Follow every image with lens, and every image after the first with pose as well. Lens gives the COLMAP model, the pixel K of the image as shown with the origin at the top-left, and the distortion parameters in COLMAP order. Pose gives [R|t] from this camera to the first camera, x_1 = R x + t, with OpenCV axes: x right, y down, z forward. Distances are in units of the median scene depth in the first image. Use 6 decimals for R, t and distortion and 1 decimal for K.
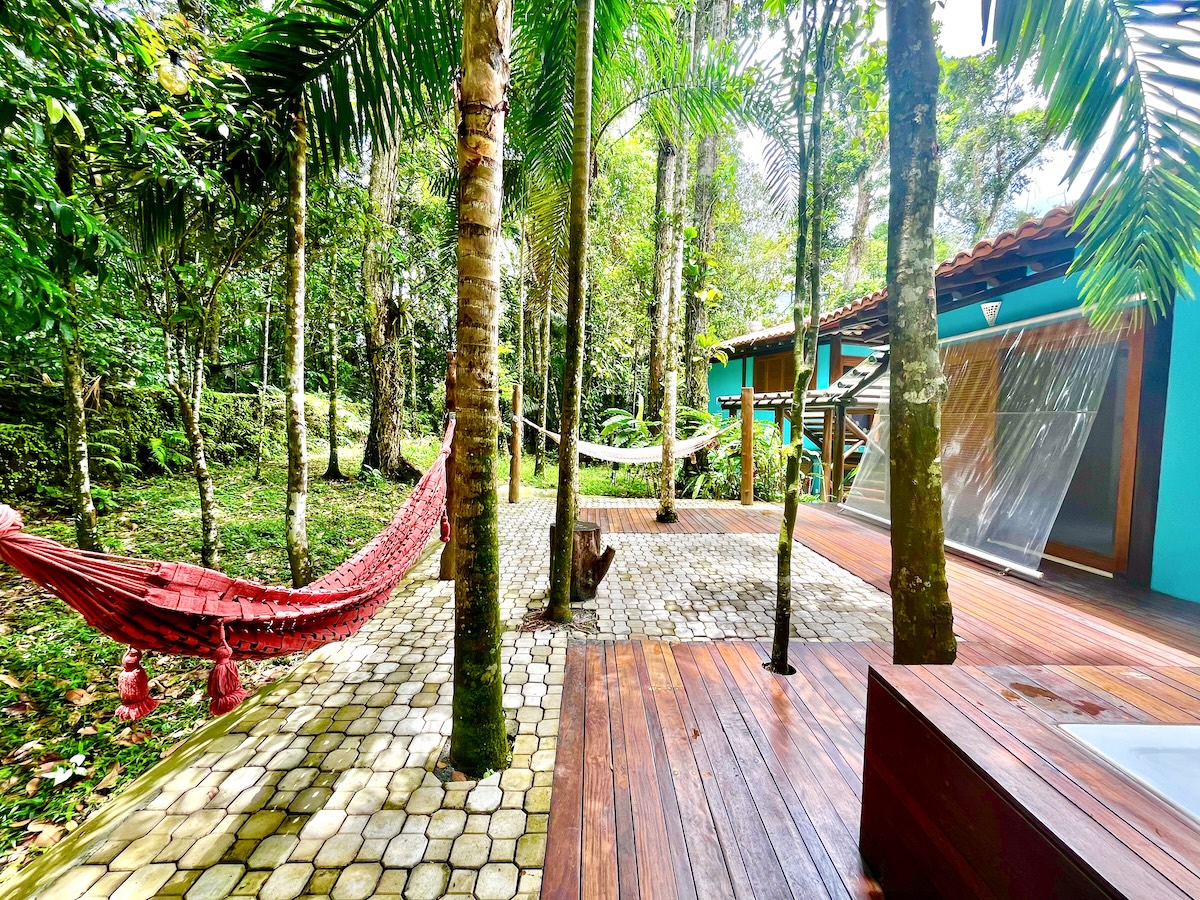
lens RADIAL K [[486.2, 0, 596.4], [0, 486.2, 449.1], [0, 0, 1]] dist [-0.000779, -0.000492]
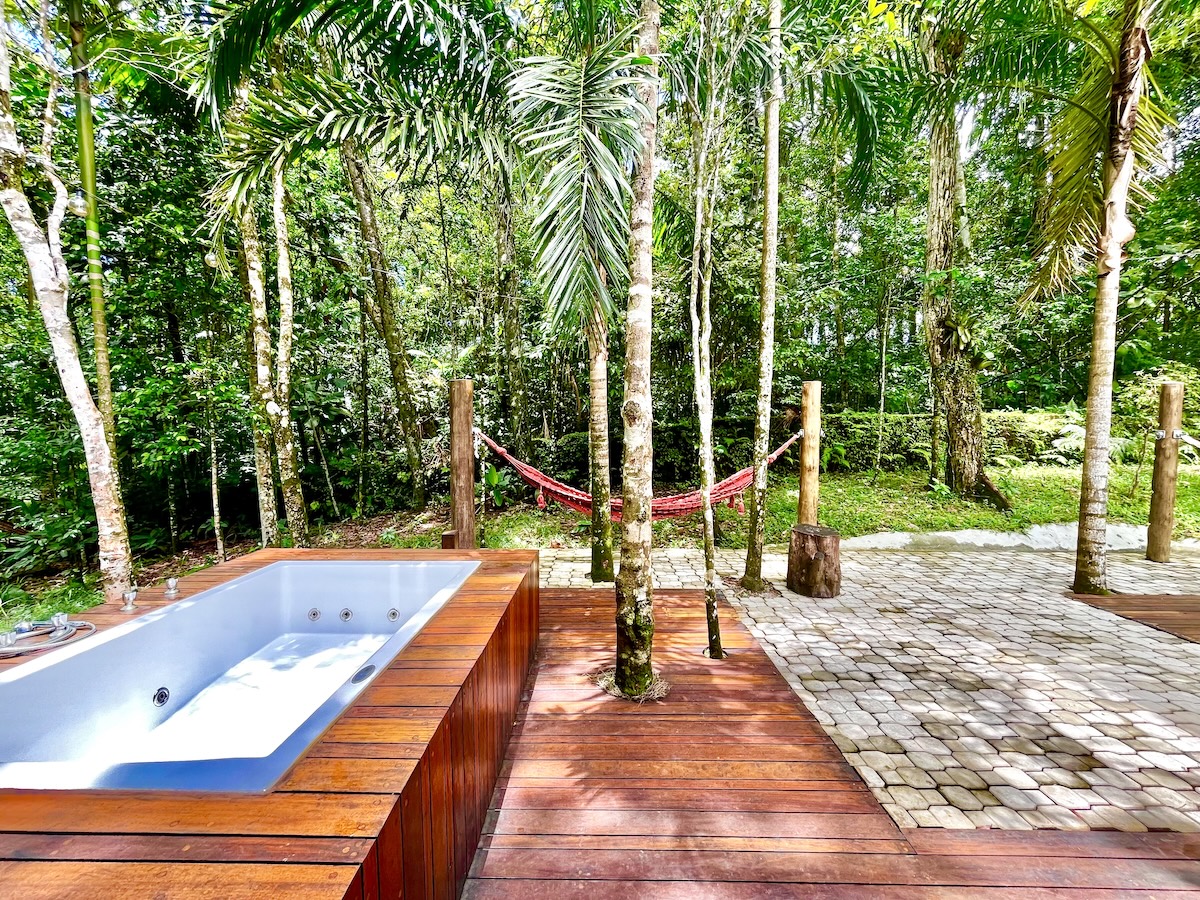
lens RADIAL K [[486.2, 0, 596.4], [0, 486.2, 449.1], [0, 0, 1]] dist [-0.000779, -0.000492]
pose [[-0.026972, 0.027839, -0.999248, 1.137254], [-0.062814, 0.997590, 0.029488, -0.030180], [0.997661, 0.063562, -0.025159, 0.546773]]
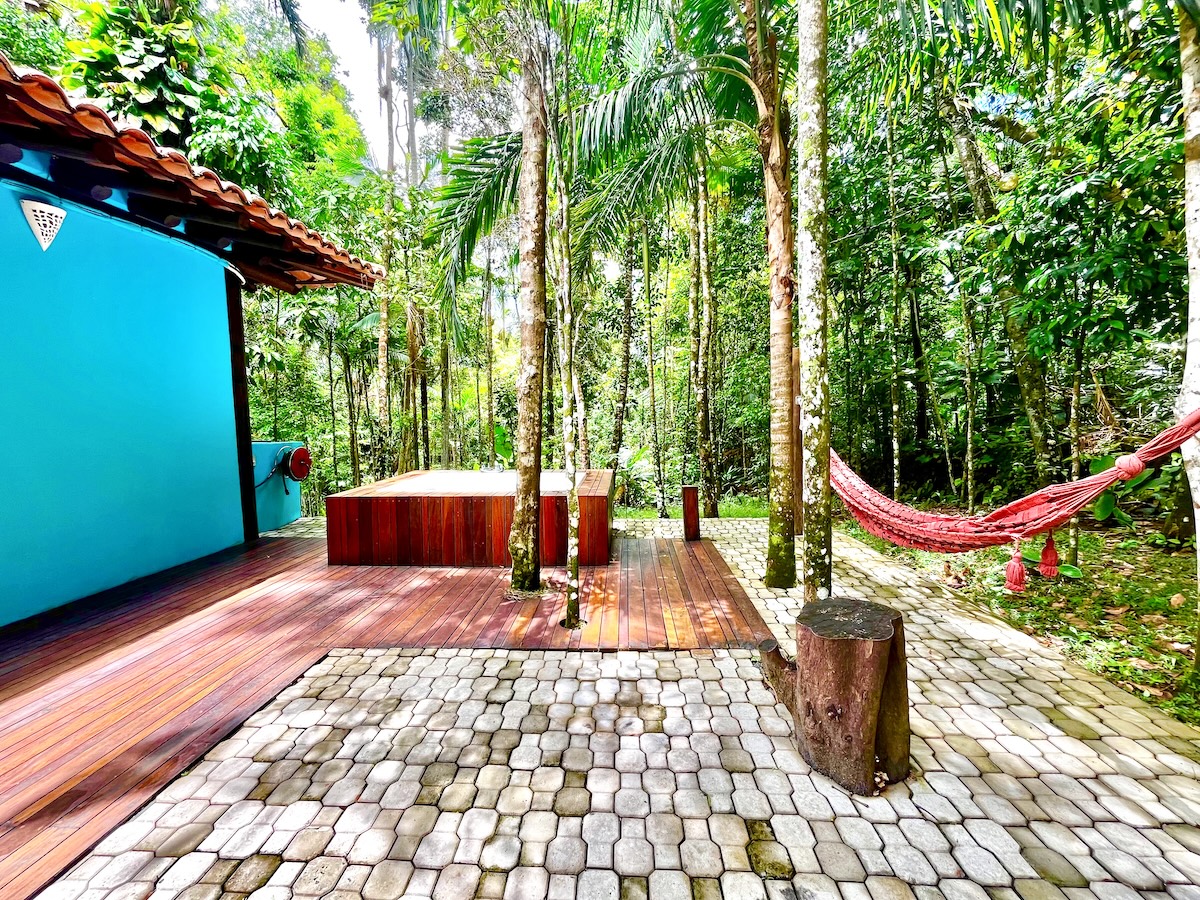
lens RADIAL K [[486.2, 0, 596.4], [0, 486.2, 449.1], [0, 0, 1]] dist [-0.000779, -0.000492]
pose [[-0.997696, -0.004744, 0.067684, 0.186290], [0.005075, 0.989541, 0.144165, -0.084765], [-0.067660, 0.144177, -0.987236, 1.553105]]
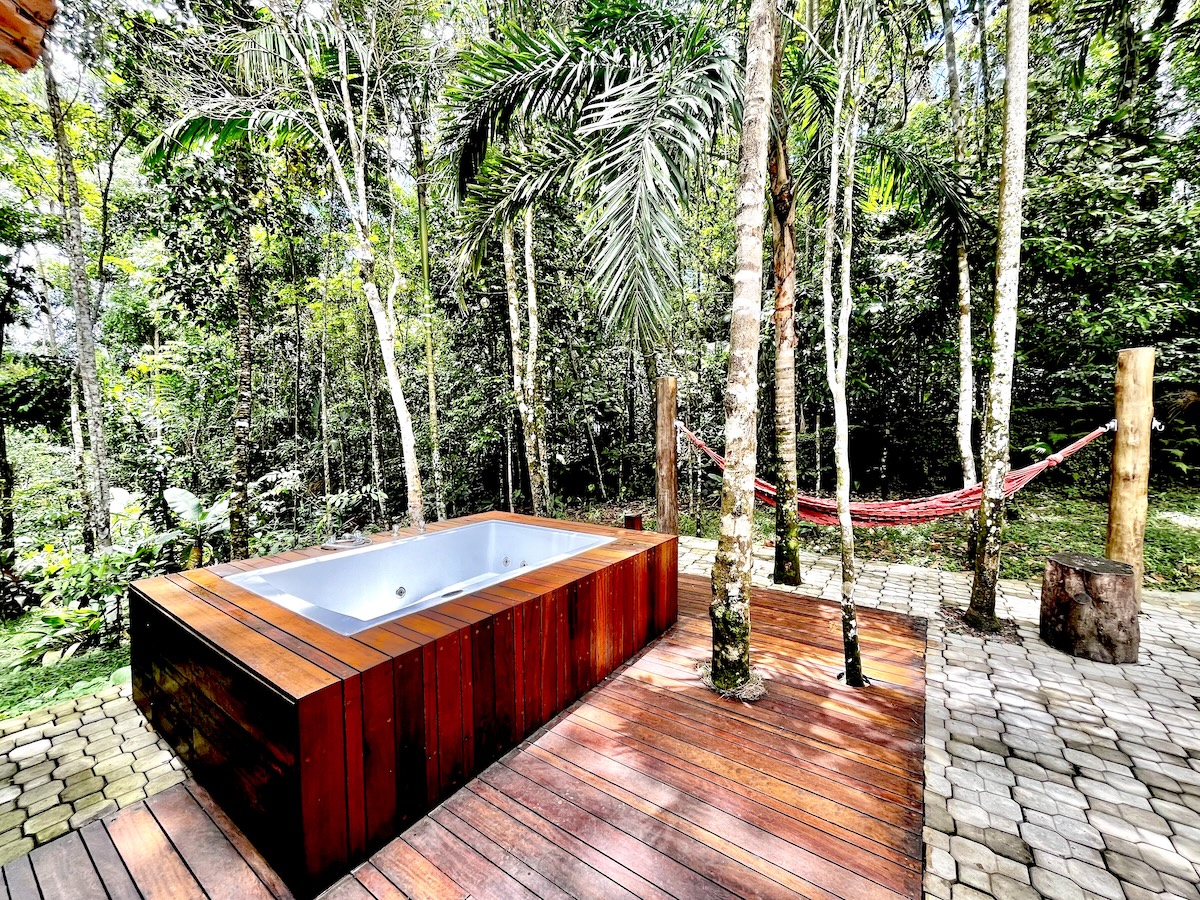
lens RADIAL K [[486.2, 0, 596.4], [0, 486.2, 449.1], [0, 0, 1]] dist [-0.000779, -0.000492]
pose [[-0.584109, 0.030820, -0.811090, 1.102948], [-0.052261, 0.995777, 0.075474, -0.043820], [0.809991, 0.086473, -0.580031, 0.838947]]
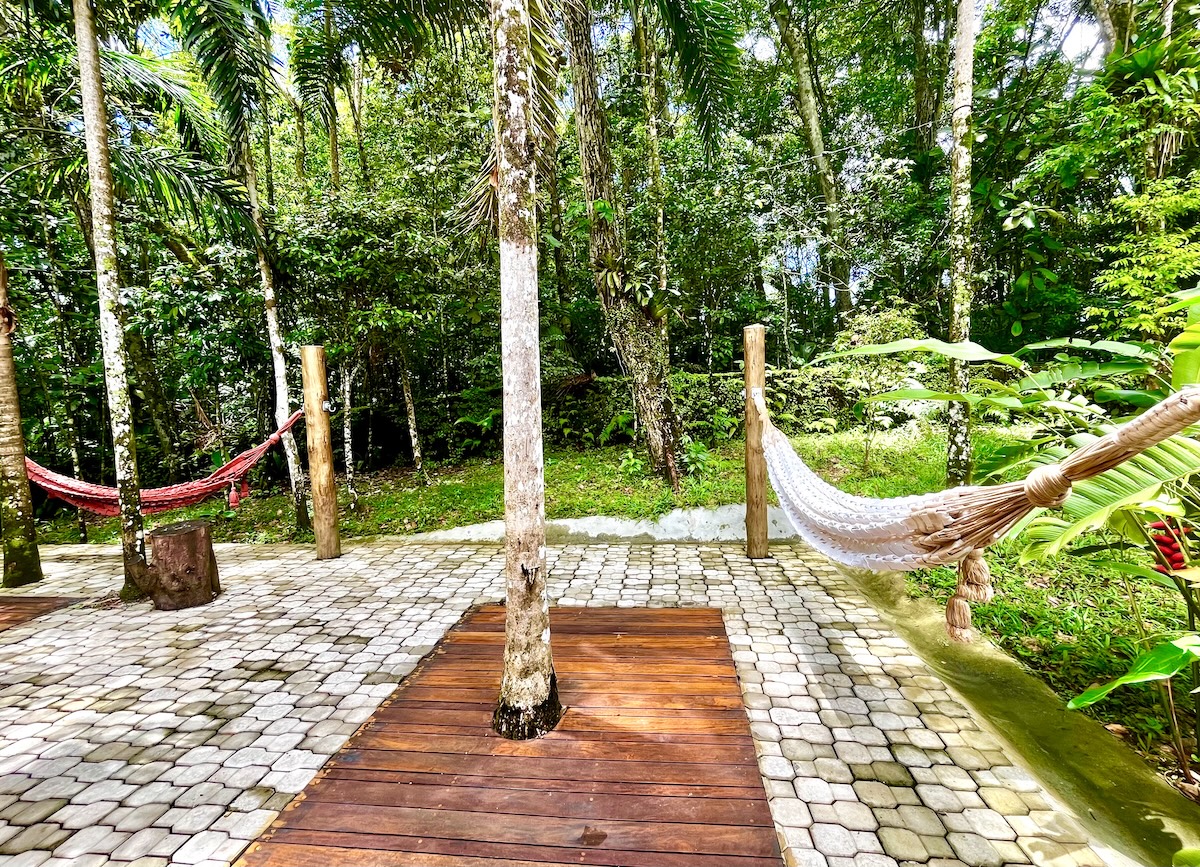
lens RADIAL K [[523.5, 0, 605.3], [0, 523.5, 418.1], [0, 0, 1]] dist [-0.000443, -0.000130]
pose [[-0.126003, 0.030001, -0.991576, 0.885324], [-0.028115, 0.999033, 0.033799, -0.112861], [0.991631, 0.032137, -0.125038, 2.026442]]
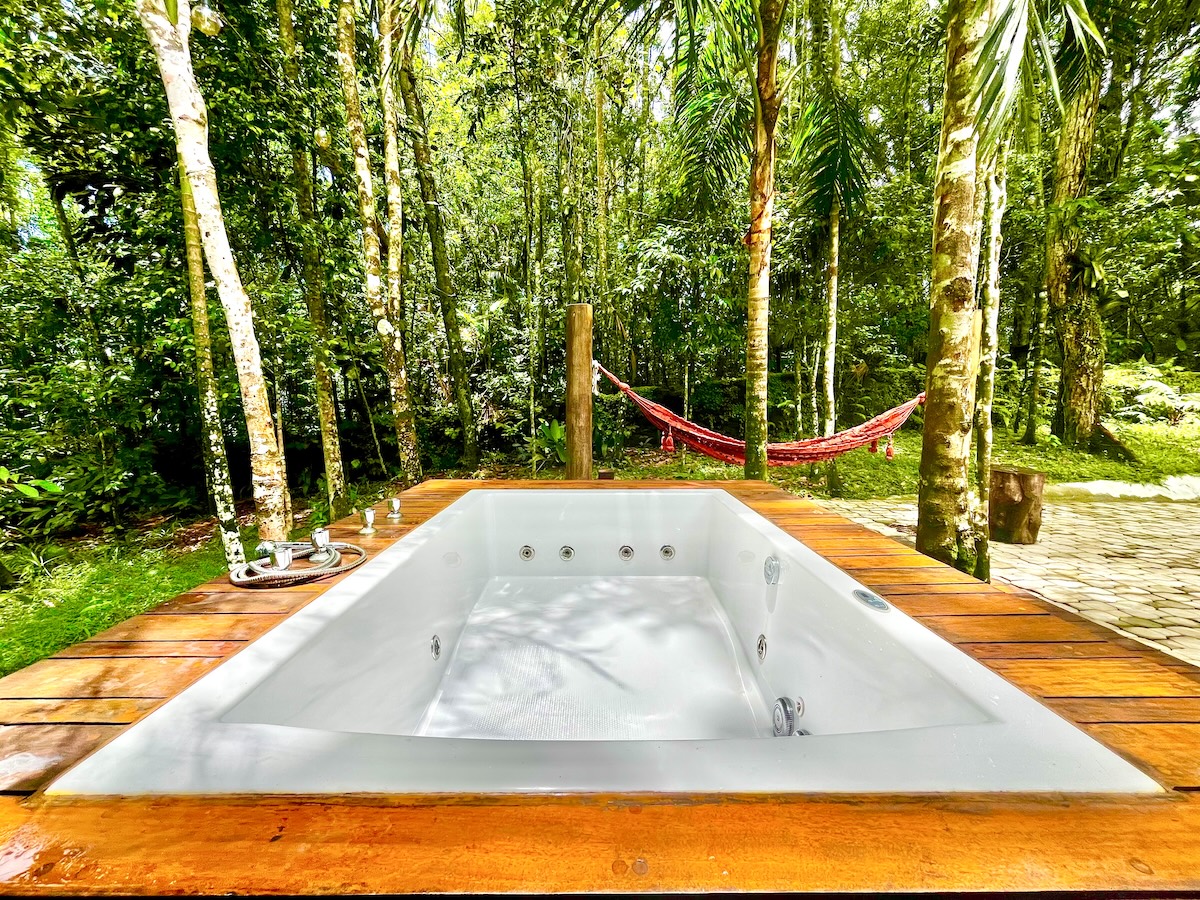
lens RADIAL K [[486.2, 0, 596.4], [0, 486.2, 449.1], [0, 0, 1]] dist [-0.000779, -0.000492]
pose [[-0.002568, 0.082137, -0.996618, 0.991305], [-0.066780, 0.994382, 0.082125, 0.096733], [0.997764, 0.066766, 0.002931, 0.164920]]
